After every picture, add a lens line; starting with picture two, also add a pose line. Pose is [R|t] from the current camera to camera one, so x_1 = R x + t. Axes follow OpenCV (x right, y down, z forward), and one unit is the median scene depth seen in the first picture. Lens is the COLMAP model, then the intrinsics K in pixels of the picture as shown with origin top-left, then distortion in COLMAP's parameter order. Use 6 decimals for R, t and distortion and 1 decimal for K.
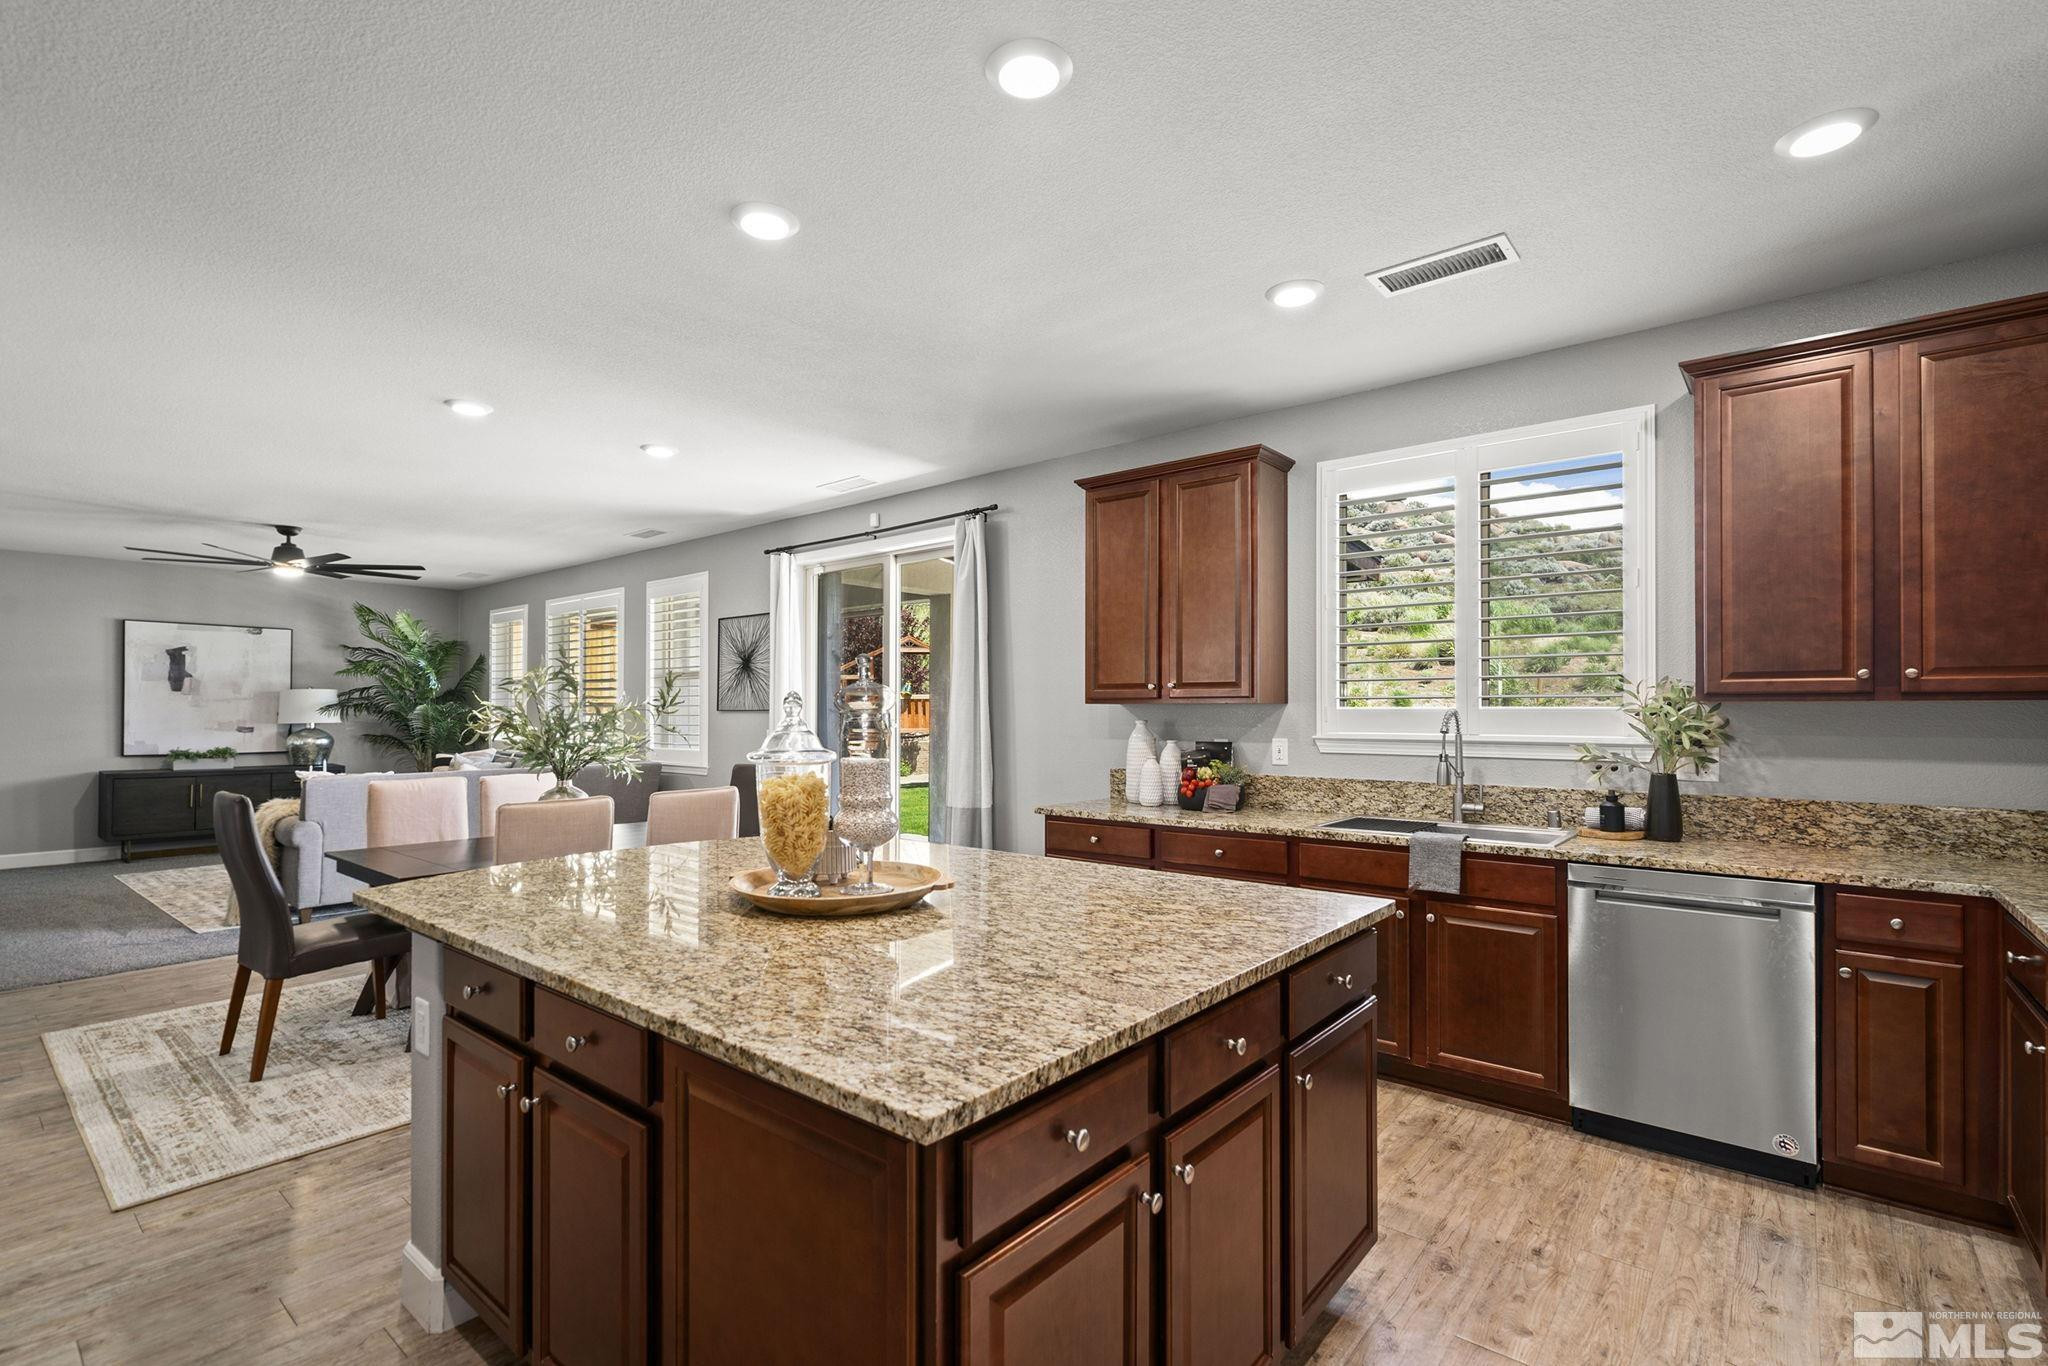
lens RADIAL K [[947.1, 0, 1026.5], [0, 947.1, 708.9], [0, 0, 1]] dist [0.001109, 0.000713]
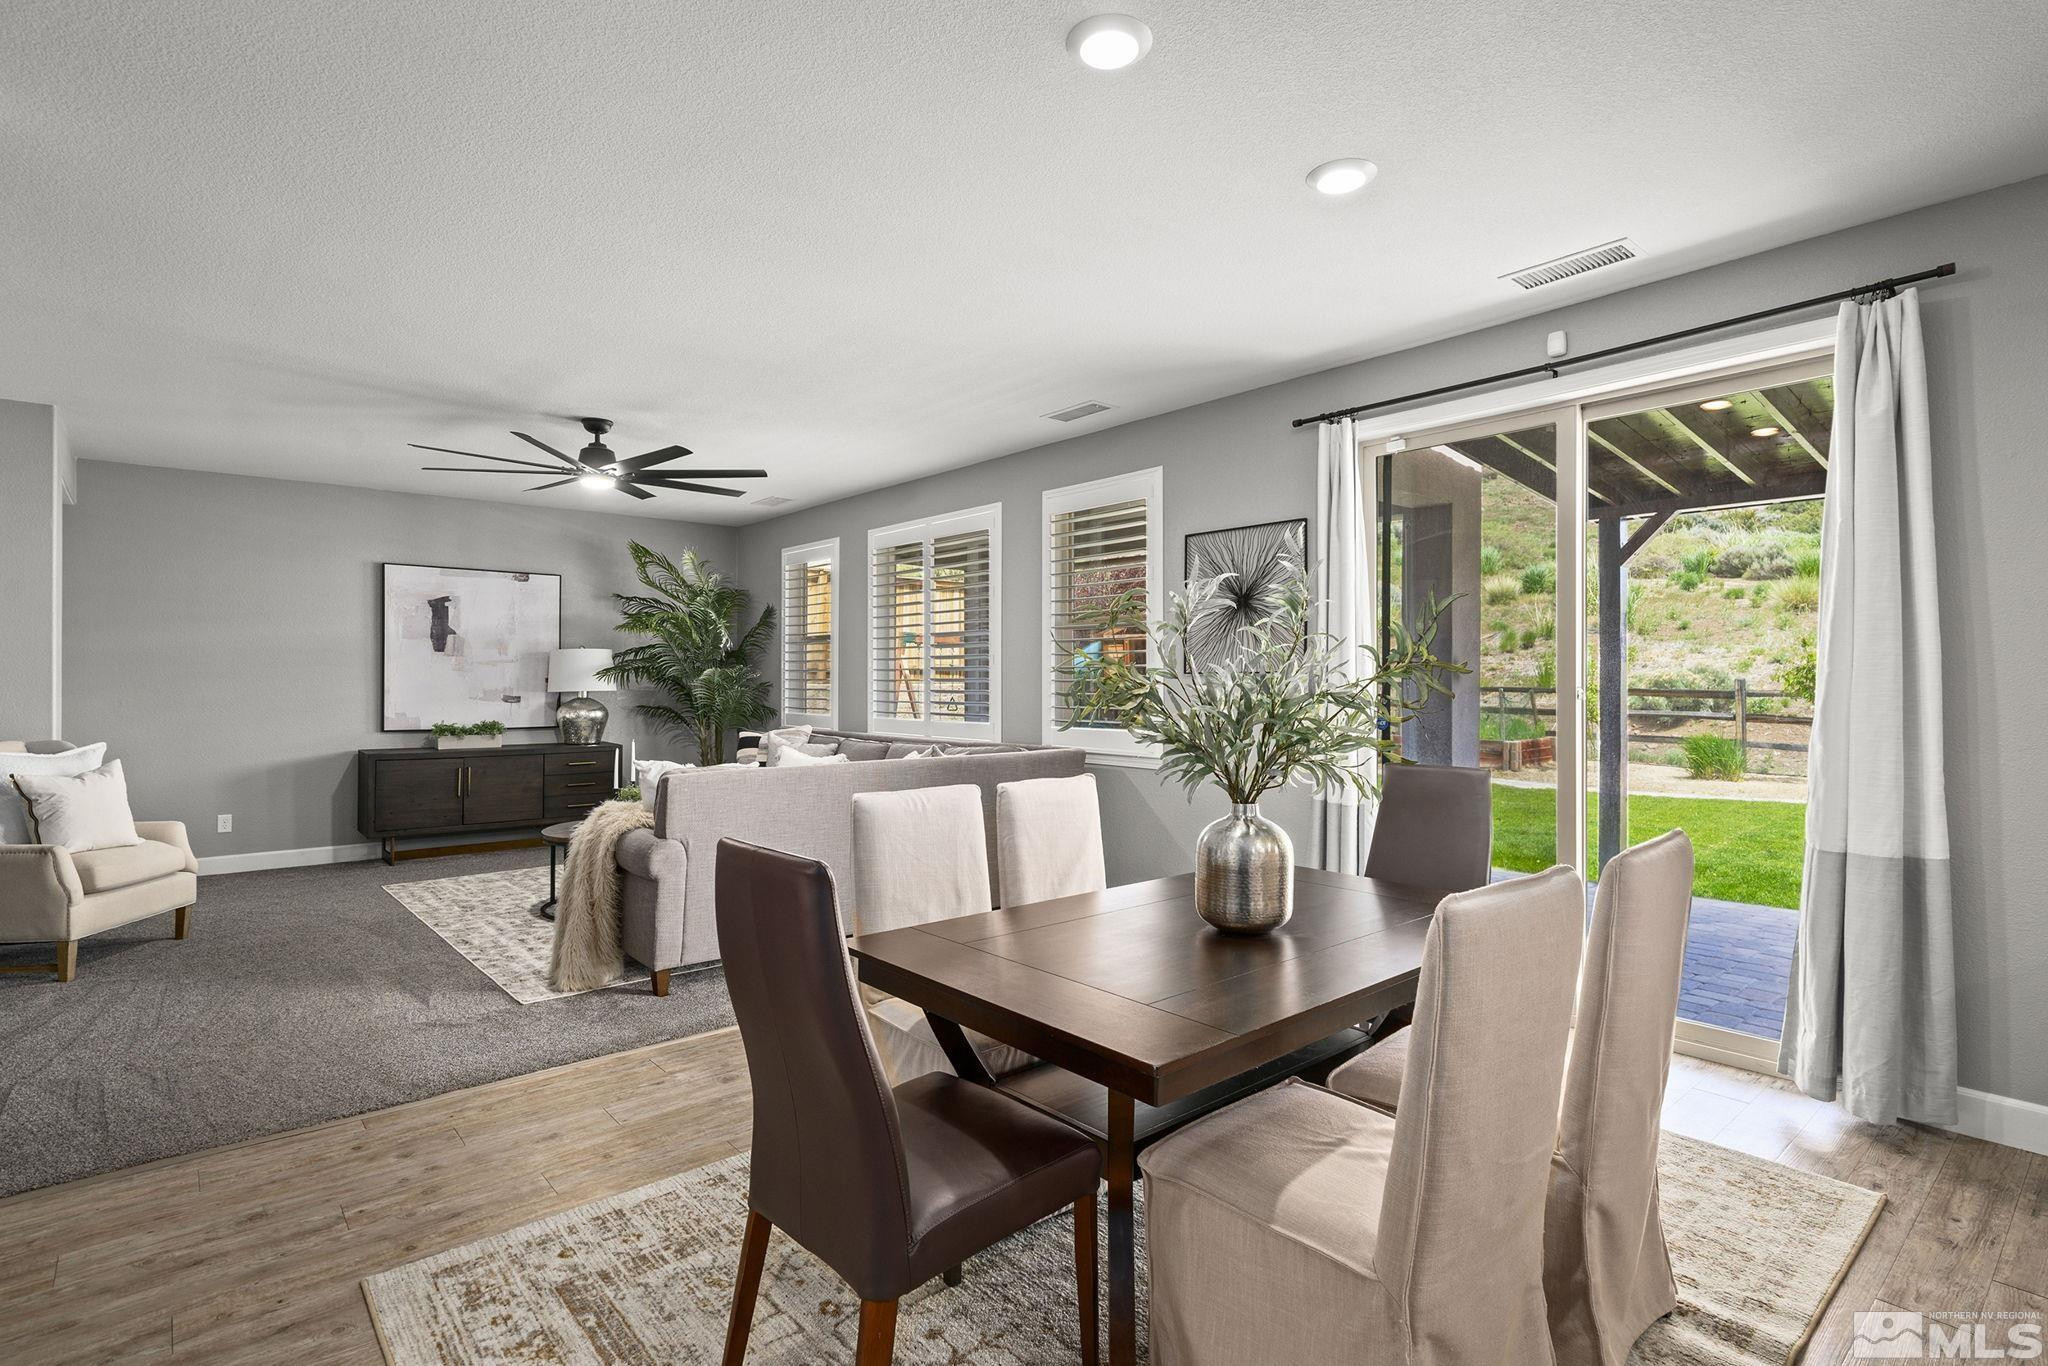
lens RADIAL K [[1005.4, 0, 1025.7], [0, 1005.4, 690.2], [0, 0, 1]] dist [-0.005685, 0.008747]
pose [[0.987487, 0.001381, -0.157694, -0.288280], [0.000502, 0.999929, 0.011900, 0.004553], [0.157699, -0.011830, 0.987416, 0.251097]]
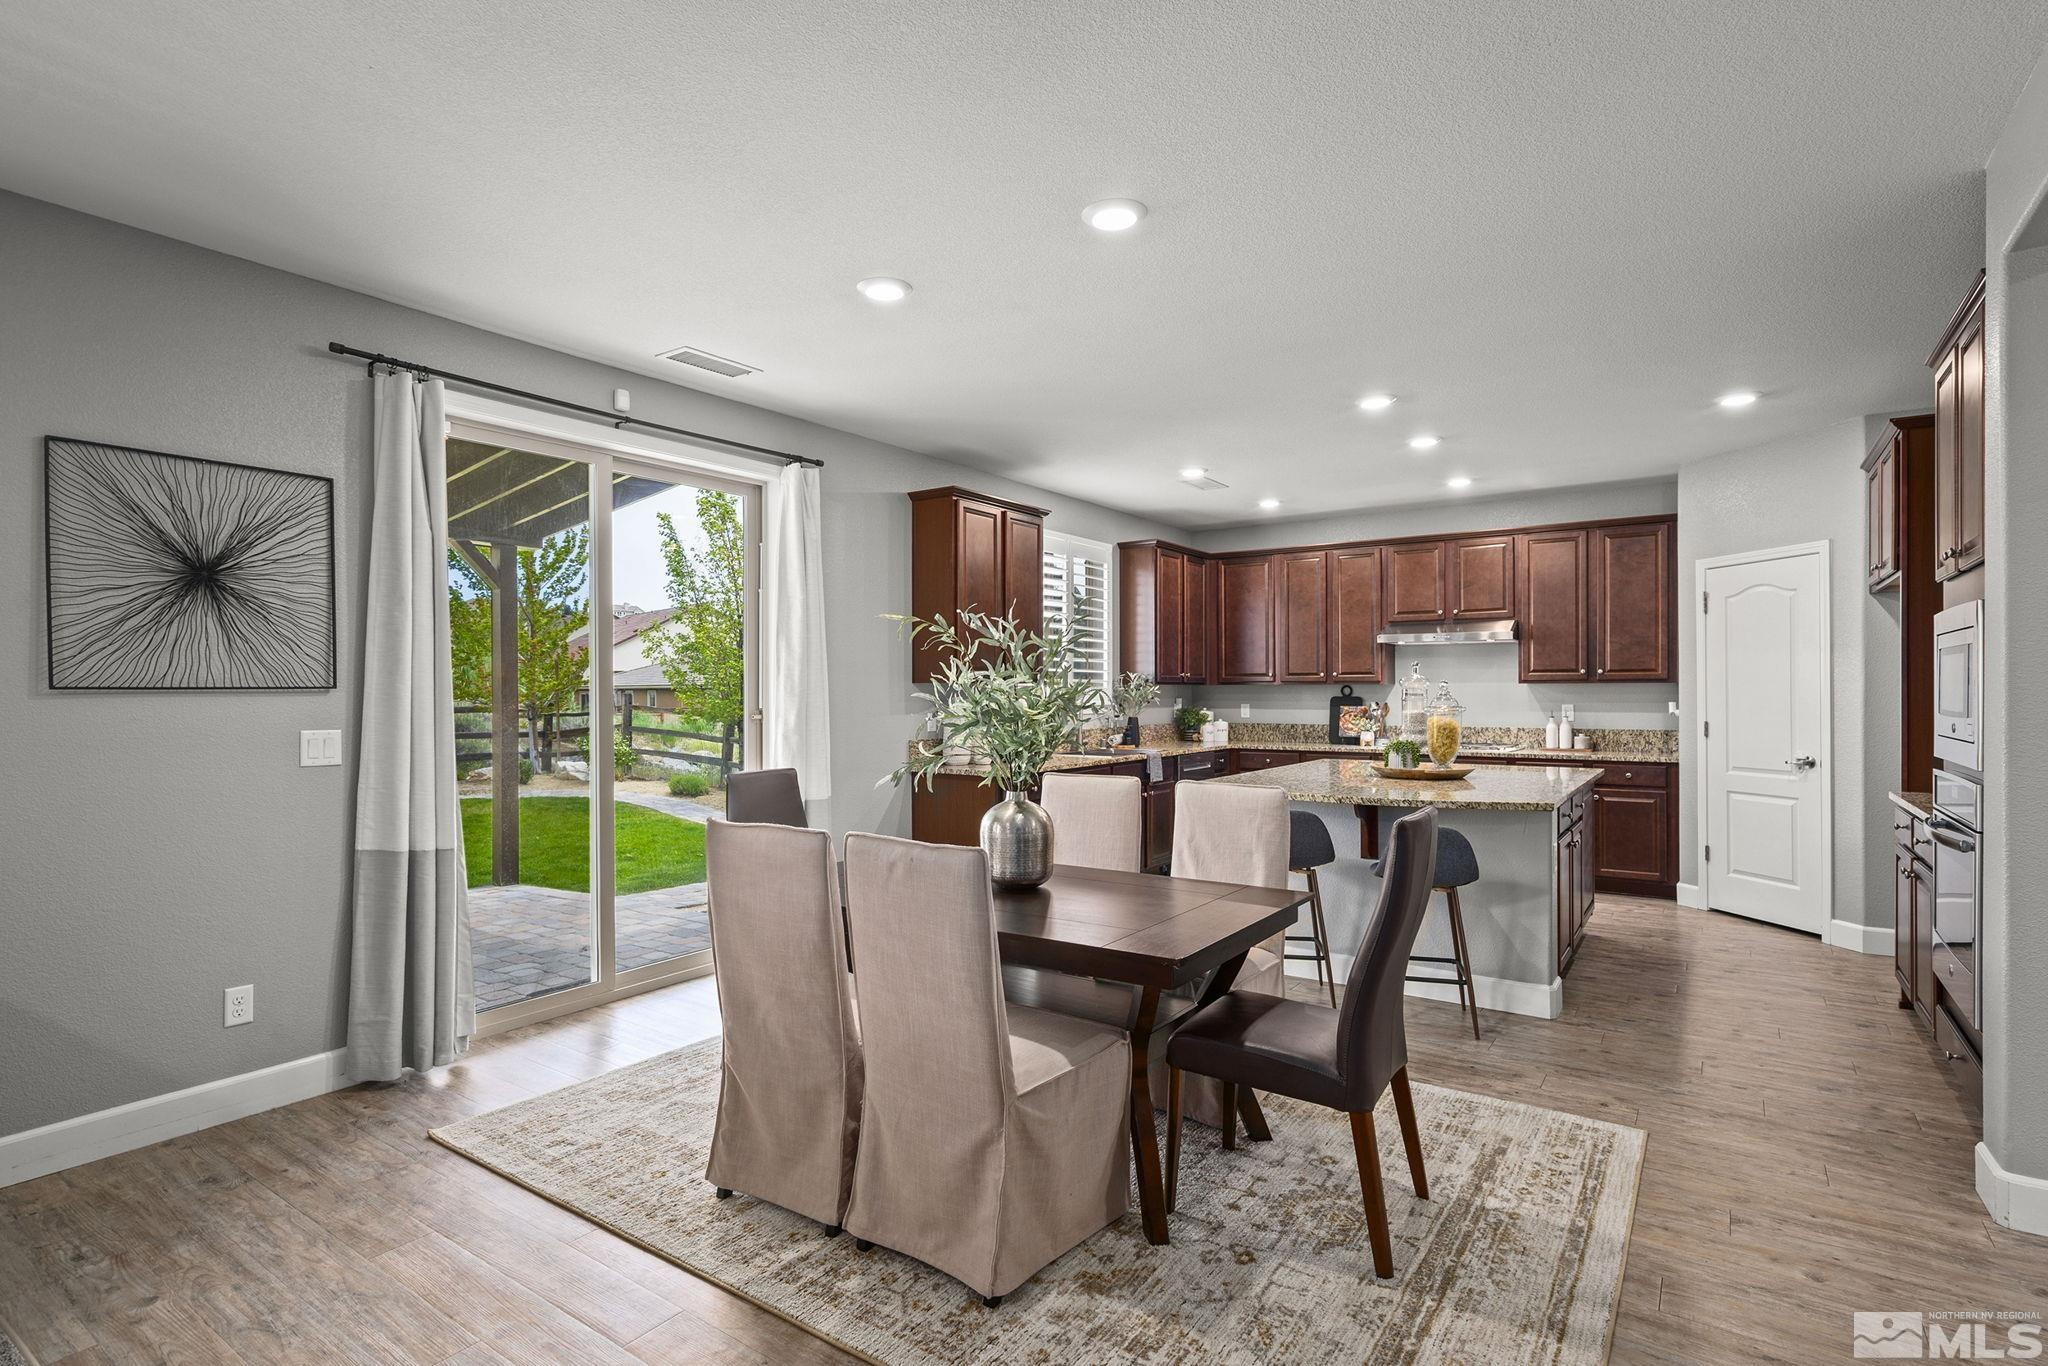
lens RADIAL K [[1005.4, 0, 1025.7], [0, 1005.4, 690.2], [0, 0, 1]] dist [-0.005685, 0.008747]
pose [[-0.093472, 0.001223, 0.995621, -0.662213], [0.001864, 0.999998, -0.001053, 0.003212], [-0.995620, 0.001758, -0.093474, 0.587676]]
